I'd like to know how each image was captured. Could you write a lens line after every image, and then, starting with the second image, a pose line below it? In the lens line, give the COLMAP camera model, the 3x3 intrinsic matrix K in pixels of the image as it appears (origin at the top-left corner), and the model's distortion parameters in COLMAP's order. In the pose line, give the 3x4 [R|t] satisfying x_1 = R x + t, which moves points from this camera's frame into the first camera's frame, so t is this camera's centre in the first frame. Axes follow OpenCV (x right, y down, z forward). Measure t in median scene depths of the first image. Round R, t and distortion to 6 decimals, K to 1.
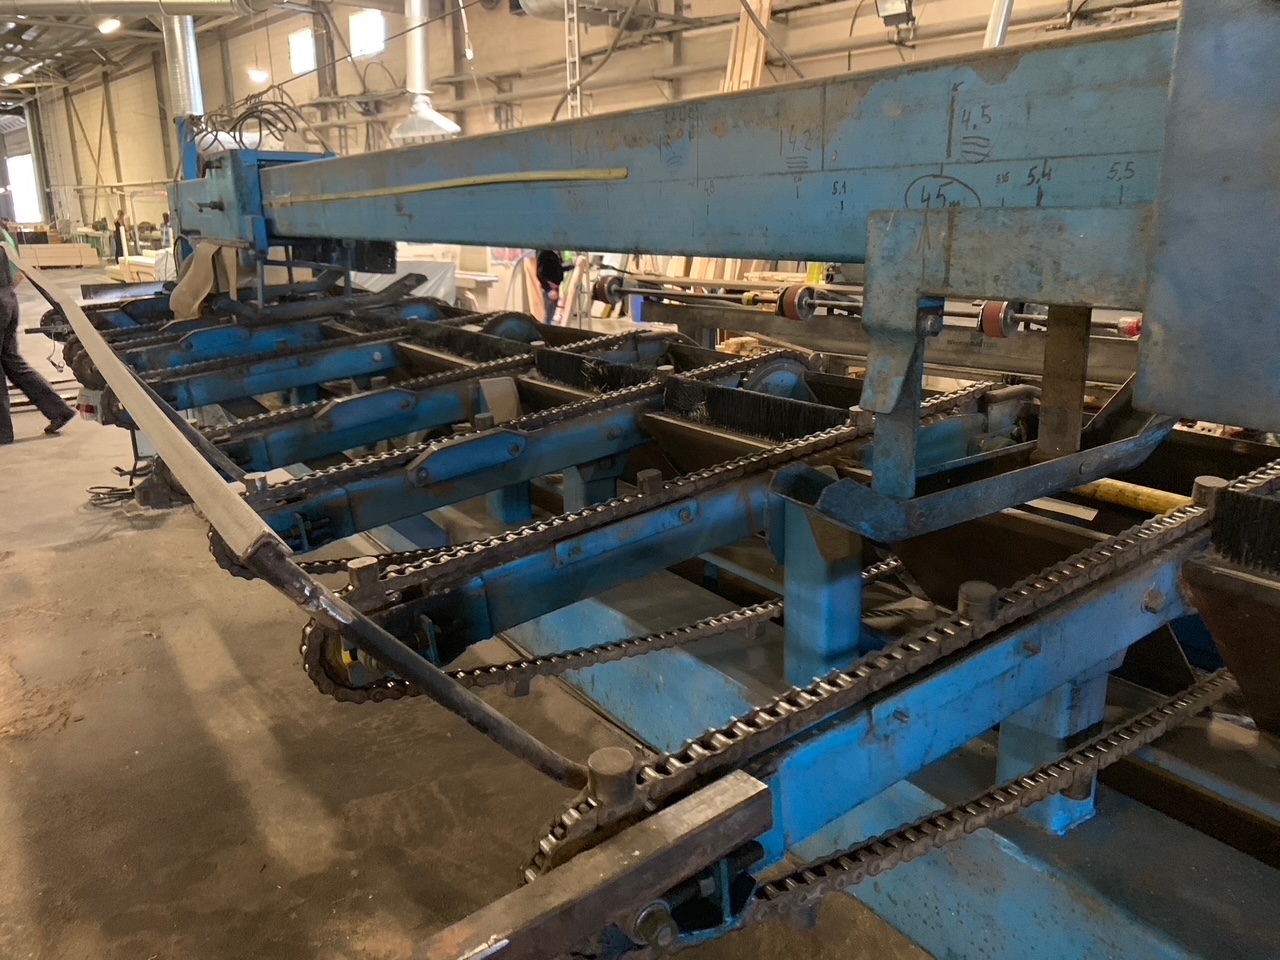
lens RADIAL K [[984.3, 0, 640.0], [0, 984.3, 480.0], [0, 0, 1]] dist [0.010578, 0.009565]
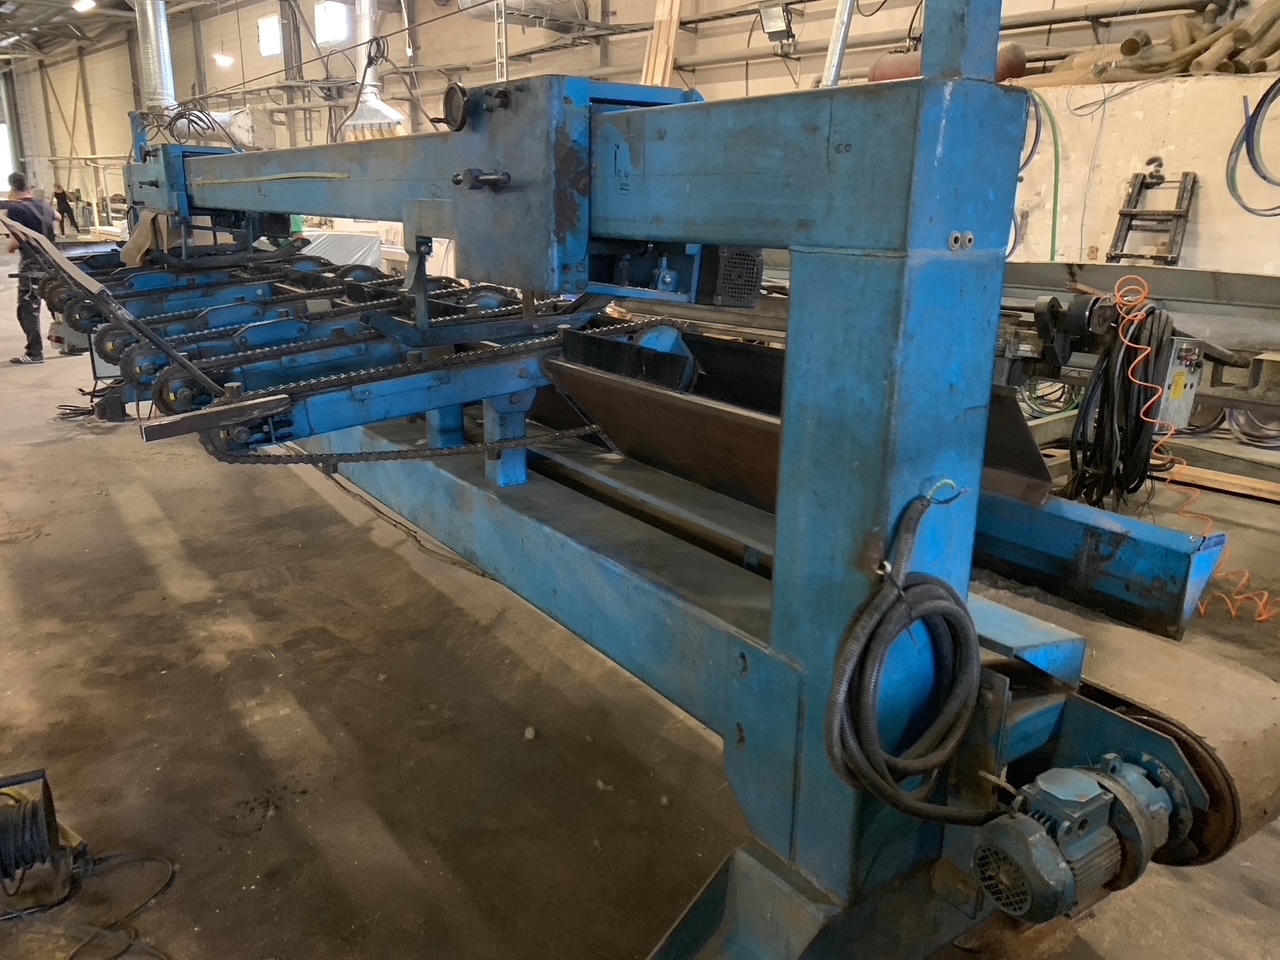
lens RADIAL K [[975.5, 0, 640.0], [0, 975.5, 480.0], [0, 0, 1]] dist [0.024812, 0.001245]
pose [[0.999522, 0.020156, 0.023442, 0.071937], [-0.020489, 0.999692, 0.014031, 0.032403], [-0.023152, -0.014505, 0.999627, -0.125004]]
